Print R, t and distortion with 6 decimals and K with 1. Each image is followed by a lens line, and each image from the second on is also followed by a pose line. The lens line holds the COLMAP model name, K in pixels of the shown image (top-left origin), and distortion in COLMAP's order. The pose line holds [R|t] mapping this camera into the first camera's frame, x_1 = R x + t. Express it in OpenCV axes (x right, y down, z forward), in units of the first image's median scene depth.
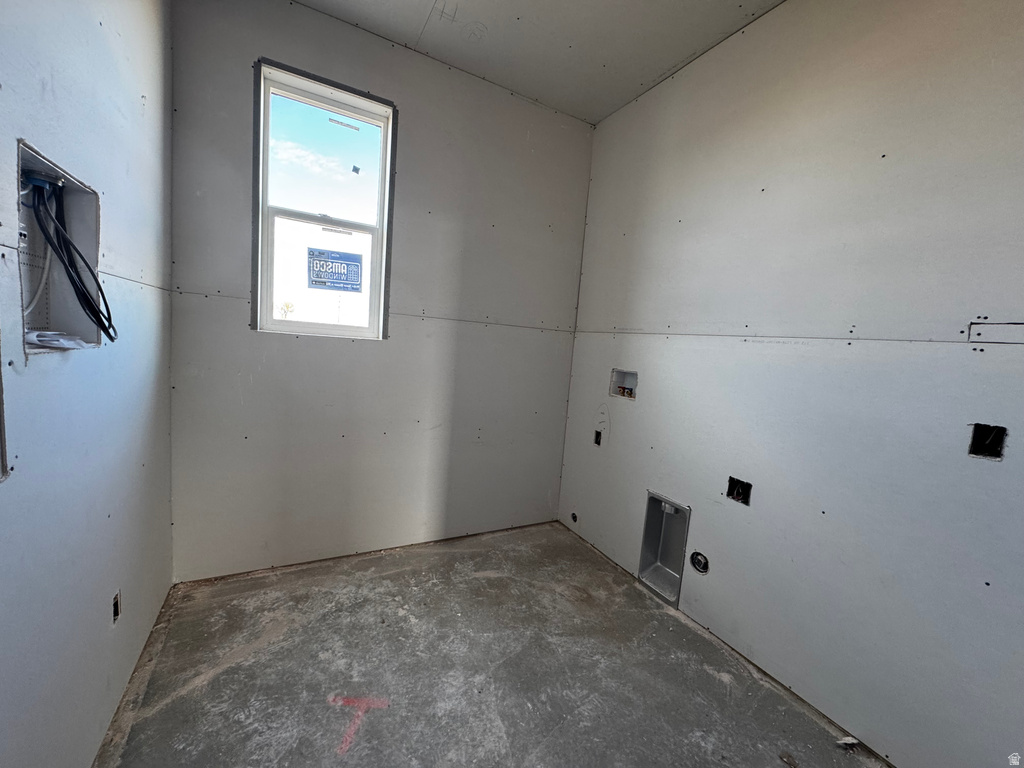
lens RADIAL K [[407.5, 0, 512.3], [0, 407.5, 381.5], [0, 0, 1]] dist [-0.003303, -0.000133]
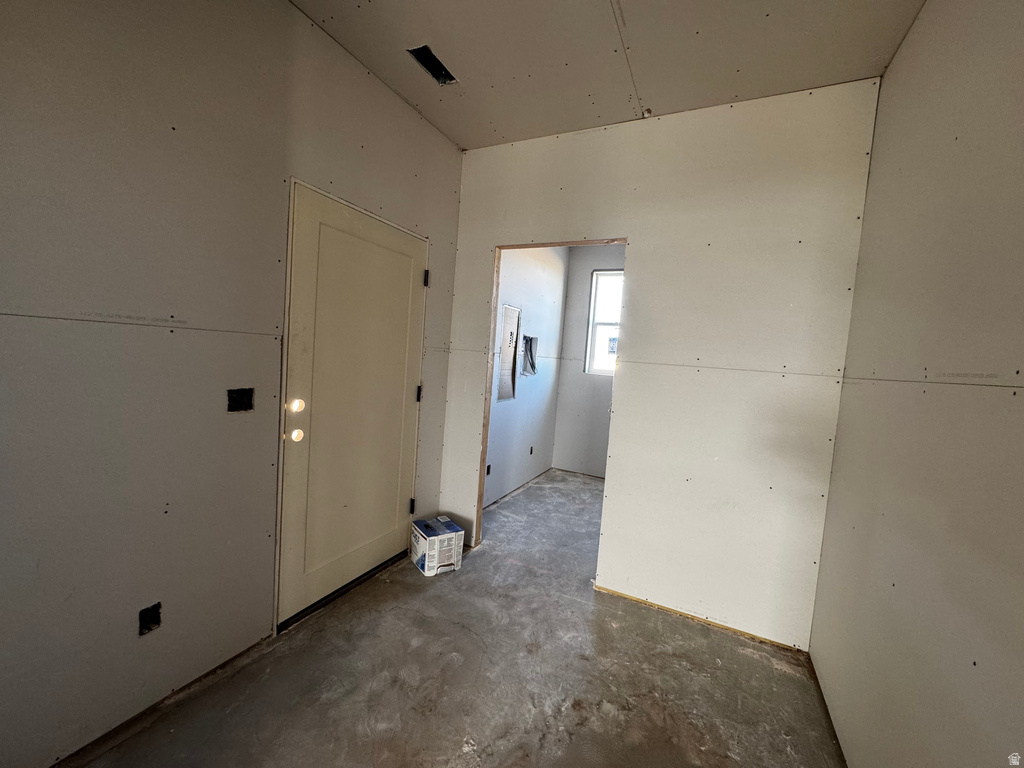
lens RADIAL K [[407.5, 0, 512.3], [0, 407.5, 381.5], [0, 0, 1]] dist [-0.003303, -0.000133]
pose [[0.581987, 0.022856, -0.812877, 1.344333], [-0.112647, 0.992234, -0.052751, 0.132308], [0.805358, 0.122268, 0.580042, -0.944694]]
